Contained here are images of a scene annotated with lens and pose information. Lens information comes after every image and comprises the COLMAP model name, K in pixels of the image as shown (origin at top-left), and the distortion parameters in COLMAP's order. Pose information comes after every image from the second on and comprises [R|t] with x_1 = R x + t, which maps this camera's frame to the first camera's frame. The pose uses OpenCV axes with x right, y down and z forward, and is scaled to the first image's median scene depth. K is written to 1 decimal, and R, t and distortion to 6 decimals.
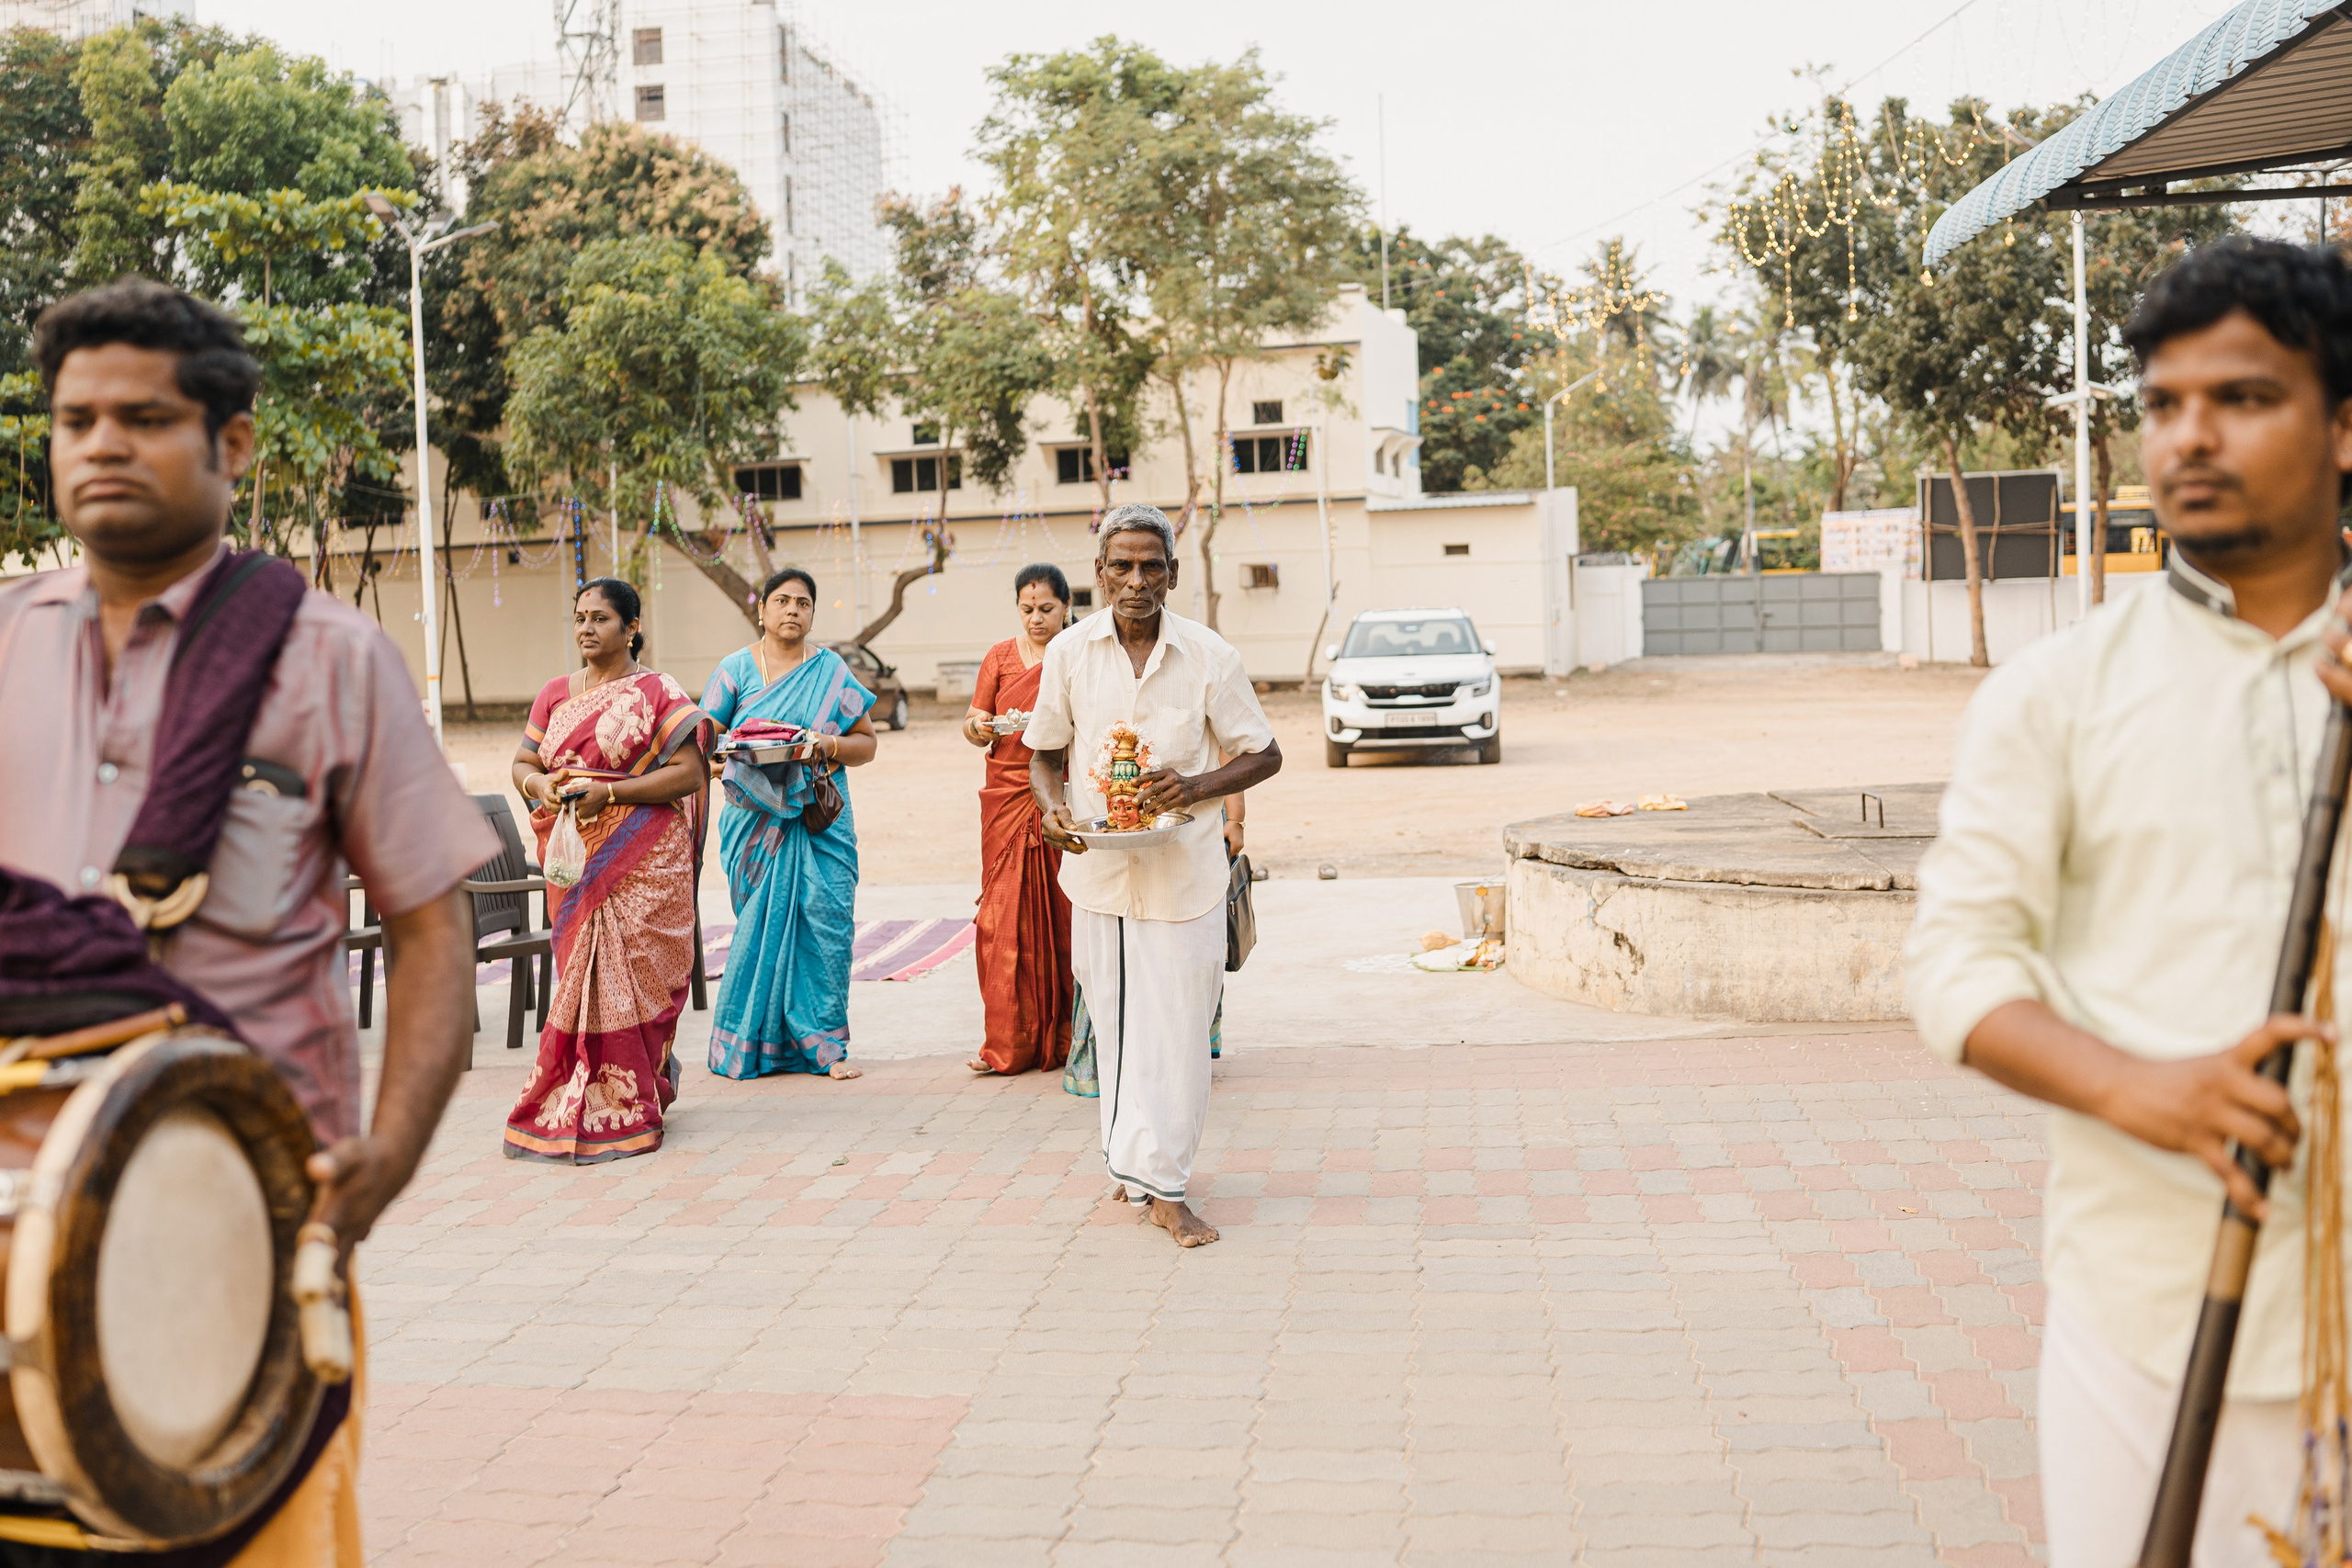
lens RADIAL K [[2277.8, 0, 1176.0], [0, 2277.8, 784.0], [0, 0, 1]] dist [-0.171097, 0.164660]
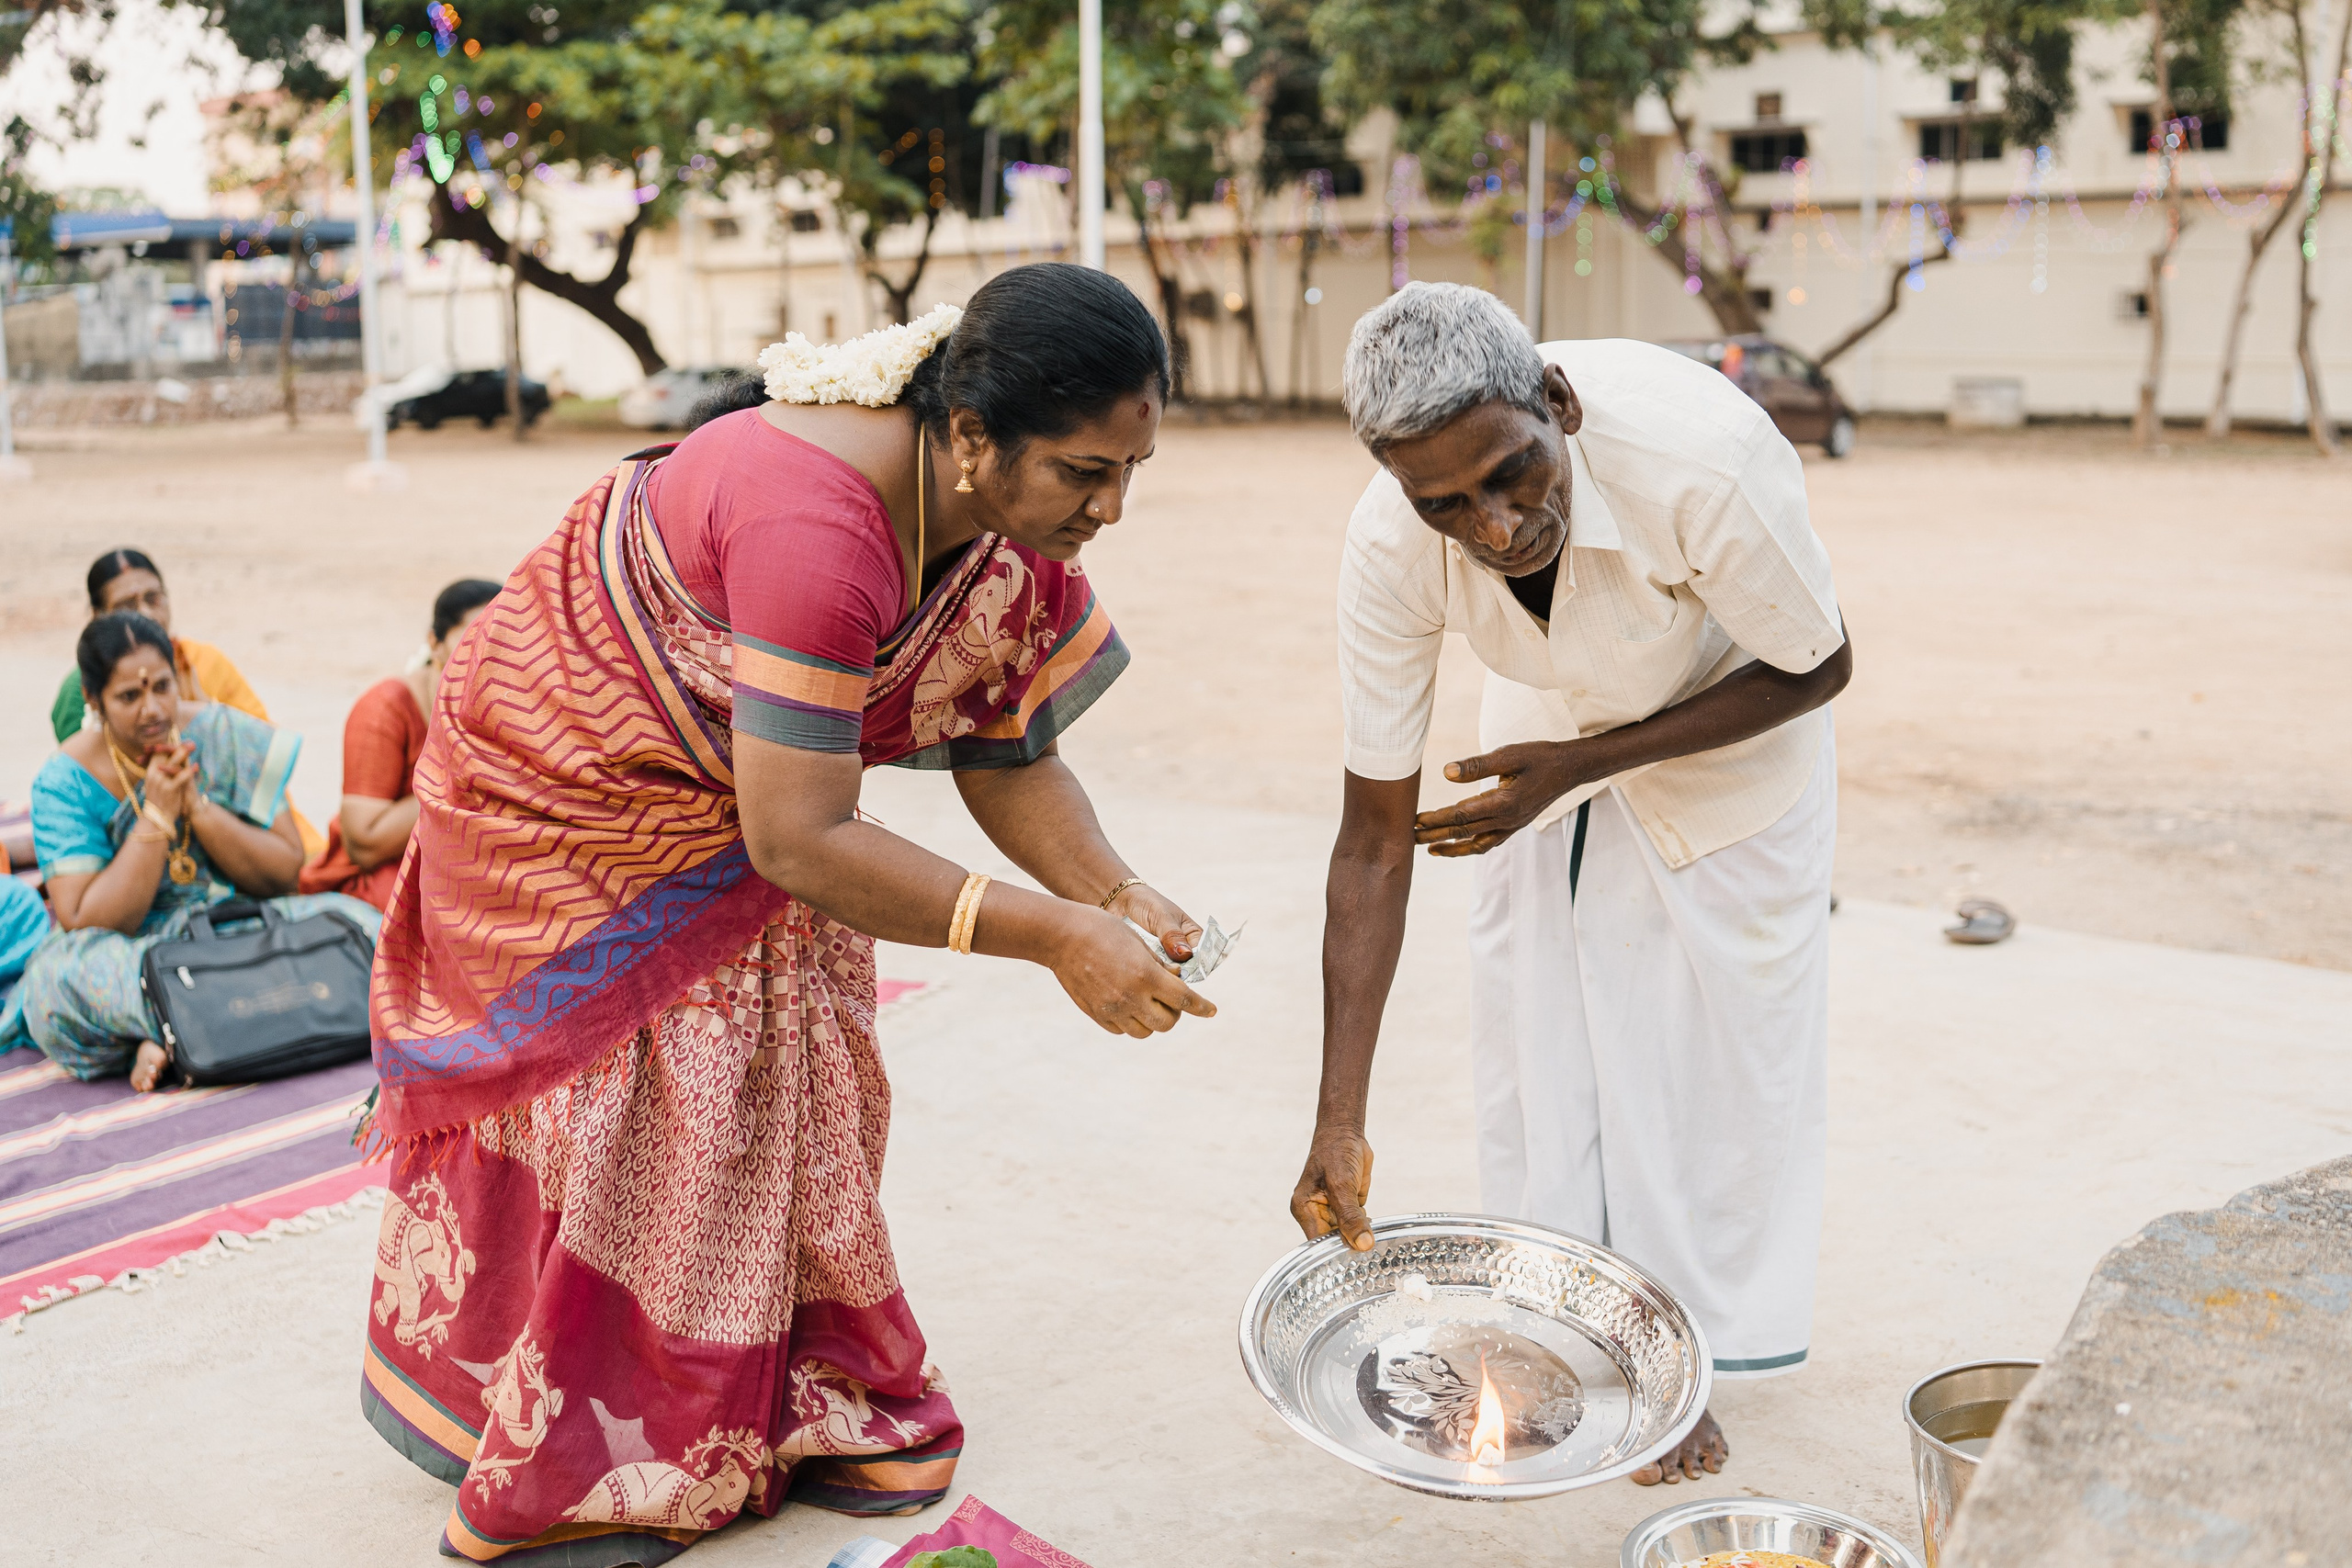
lens RADIAL K [[2277.8, 0, 1176.0], [0, 2277.8, 784.0], [0, 0, 1]] dist [-0.171097, 0.164660]
pose [[0.880961, 0.115164, -0.458961, 0.036831], [-0.055825, 0.988453, 0.140873, -0.008324], [0.469885, -0.098482, 0.877217, 0.189494]]
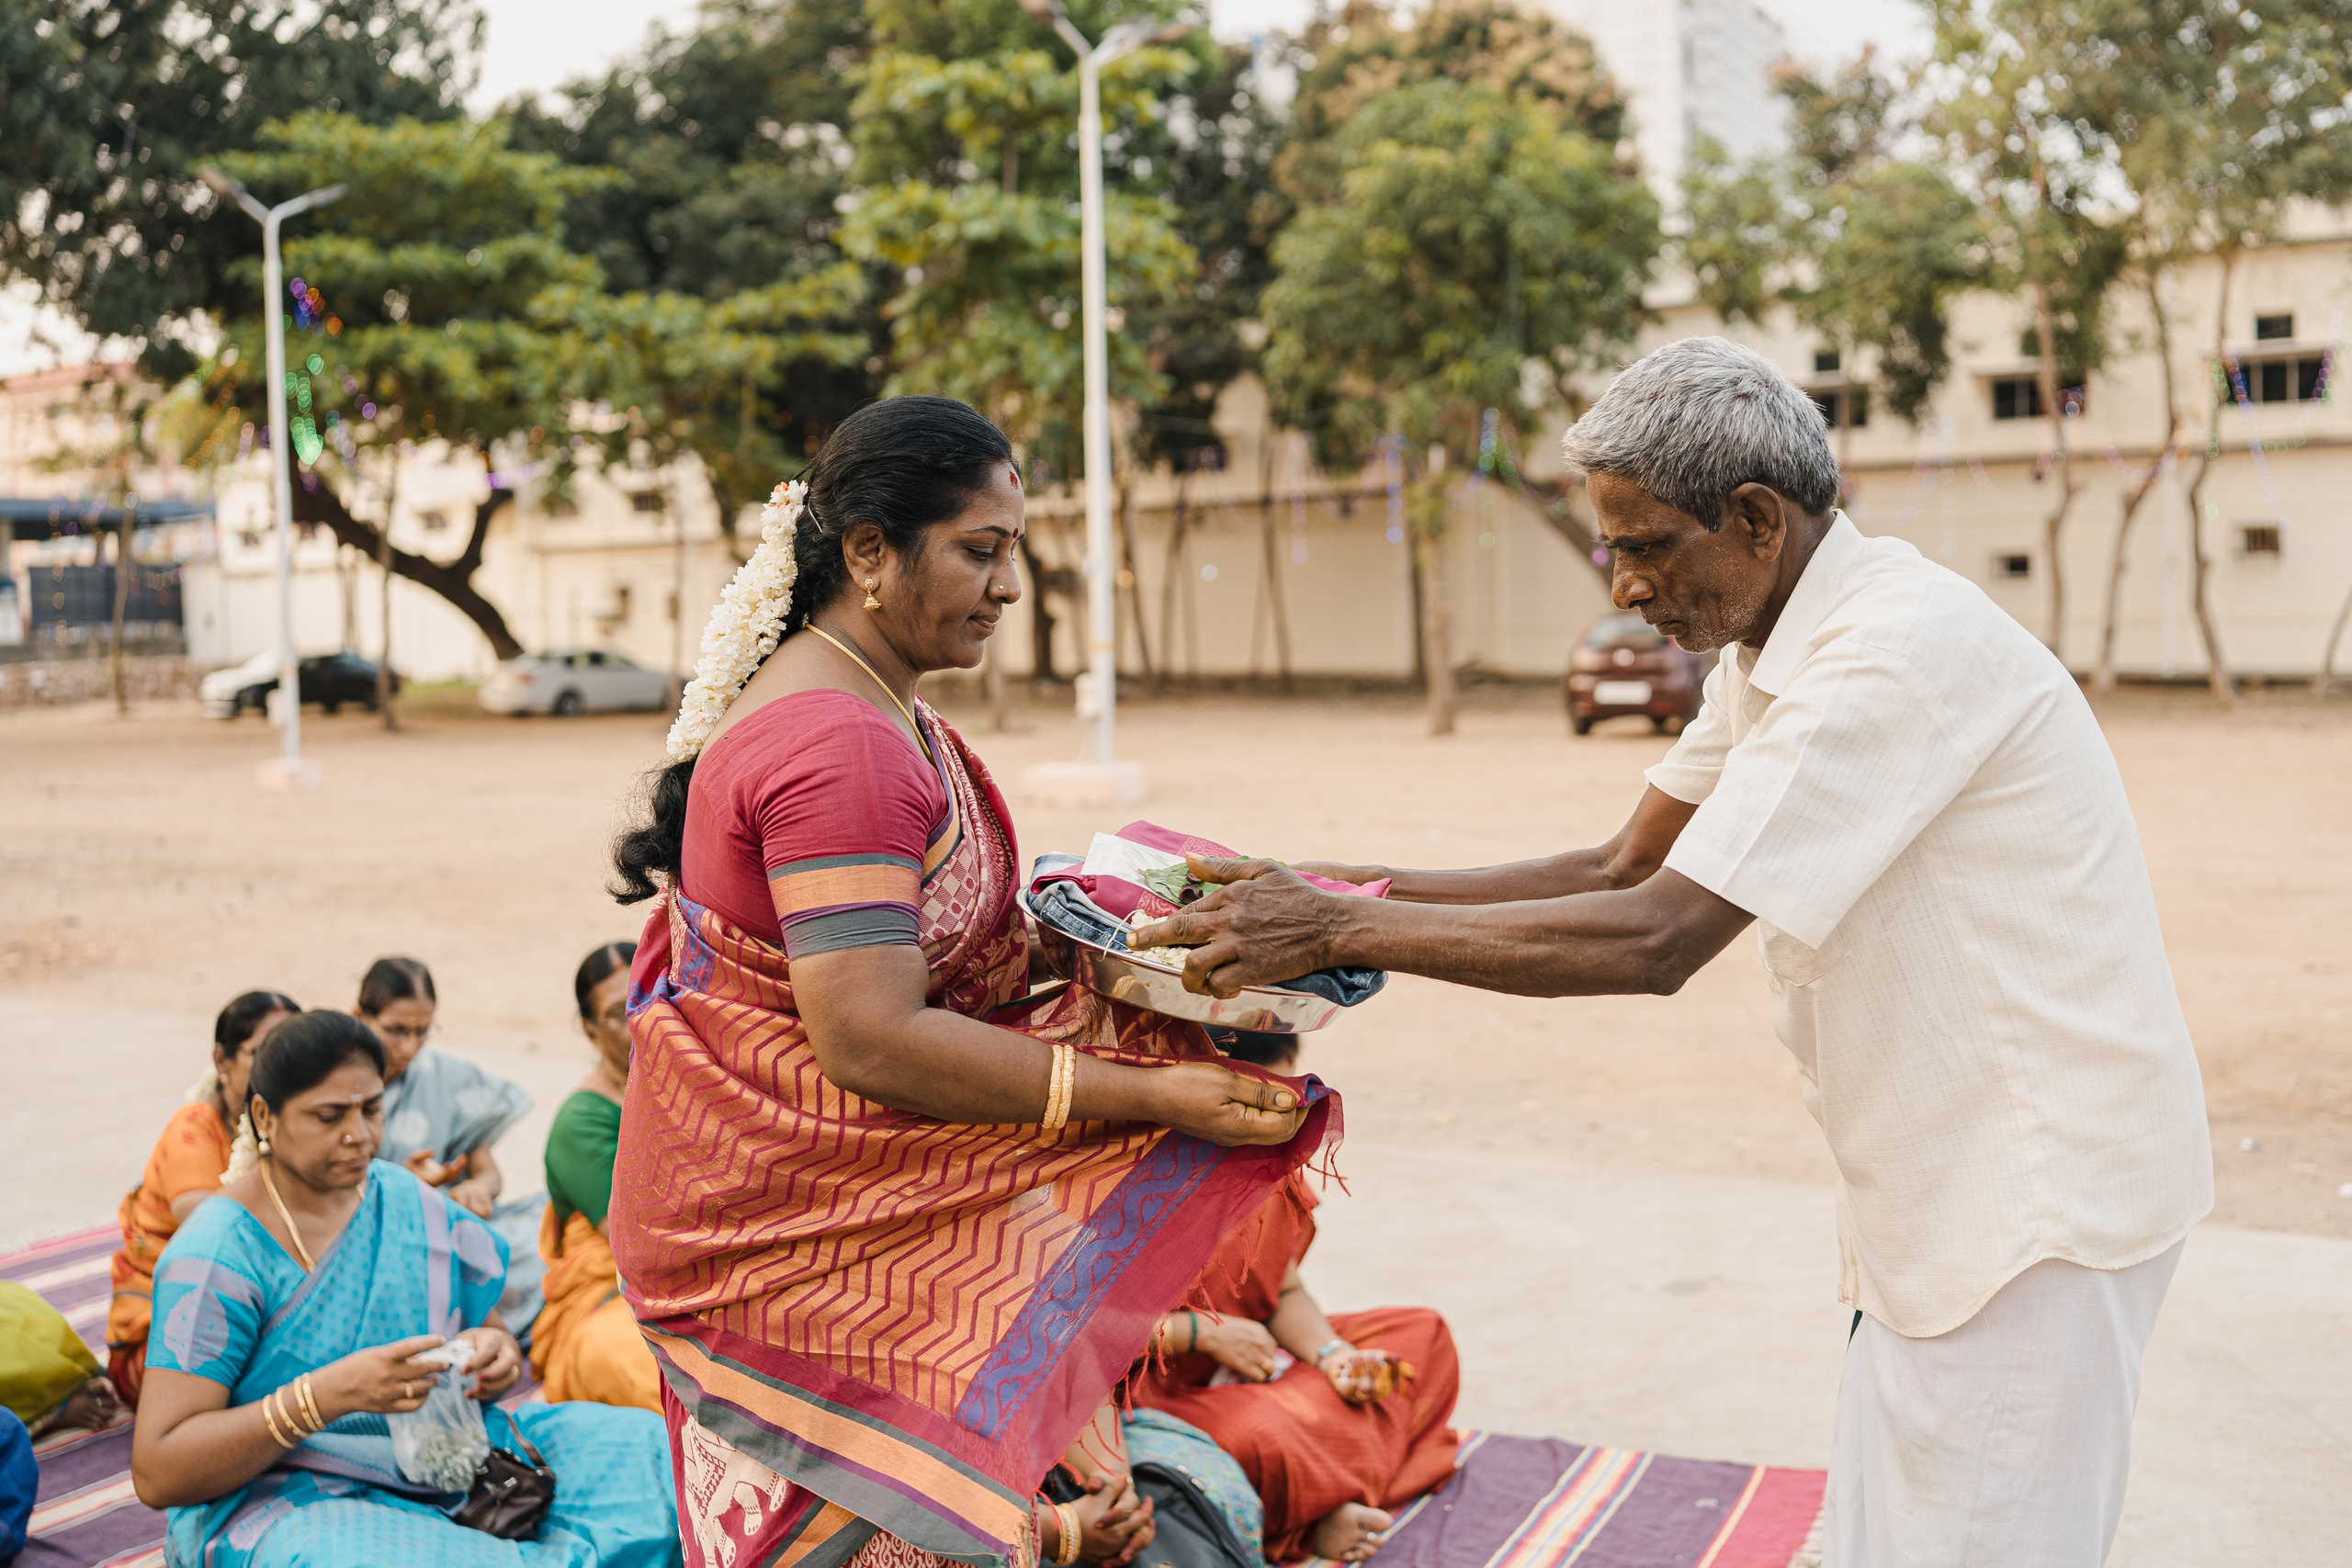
lens RADIAL K [[2277.8, 0, 1176.0], [0, 2277.8, 784.0], [0, 0, 1]] dist [-0.171097, 0.164660]
pose [[0.922689, 0.042353, -0.383213, -0.013181], [-0.037486, 0.999094, 0.020163, -0.011012], [0.383719, -0.004239, 0.923440, 0.189047]]
